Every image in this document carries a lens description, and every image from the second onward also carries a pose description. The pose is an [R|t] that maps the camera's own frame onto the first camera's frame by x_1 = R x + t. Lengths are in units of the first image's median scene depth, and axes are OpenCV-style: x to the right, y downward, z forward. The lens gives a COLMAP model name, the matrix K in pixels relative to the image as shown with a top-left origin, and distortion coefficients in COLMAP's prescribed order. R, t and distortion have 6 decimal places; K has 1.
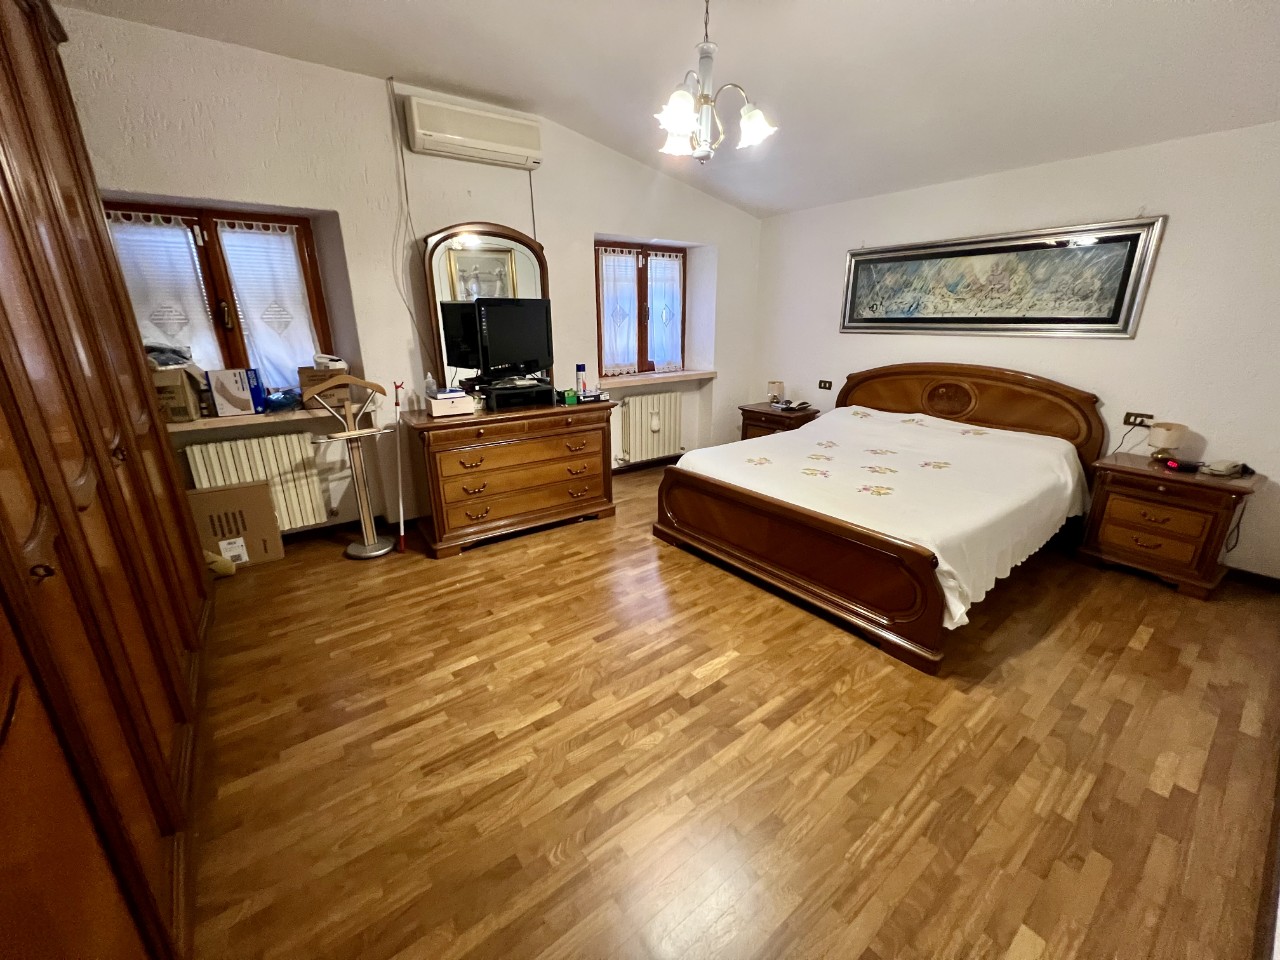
lens RADIAL K [[513.1, 0, 638.4], [0, 513.1, 477.6], [0, 0, 1]] dist [-0.004637, 0.000517]
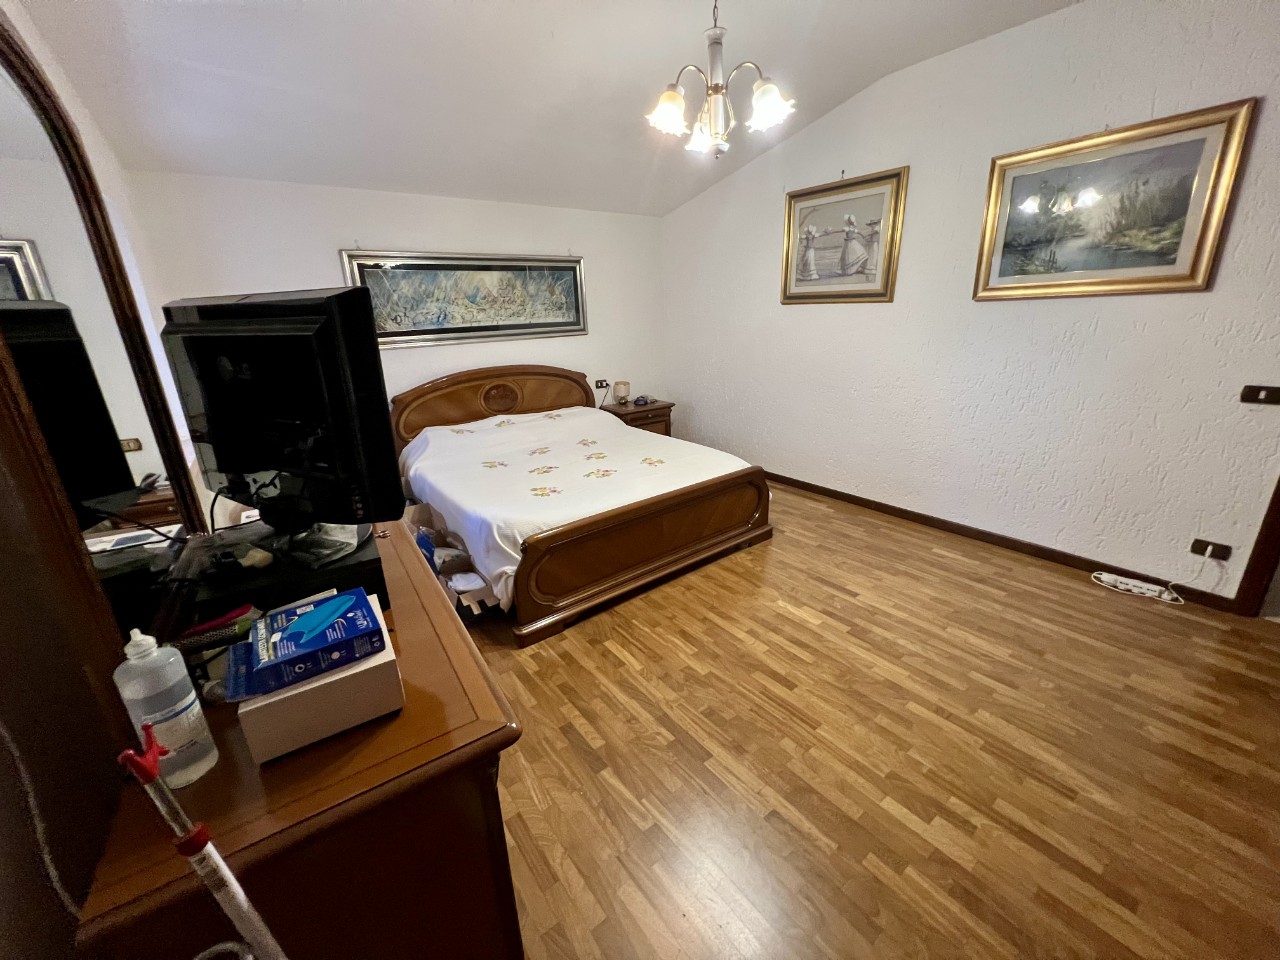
lens RADIAL K [[513.1, 0, 637.8], [0, 513.1, 476.7], [0, 0, 1]] dist [-0.004637, 0.000517]
pose [[-0.000267, -0.300744, 0.953705, -0.623856], [0.336708, 0.897990, 0.283269, -0.263939], [-0.941609, 0.321195, 0.101024, 0.807452]]
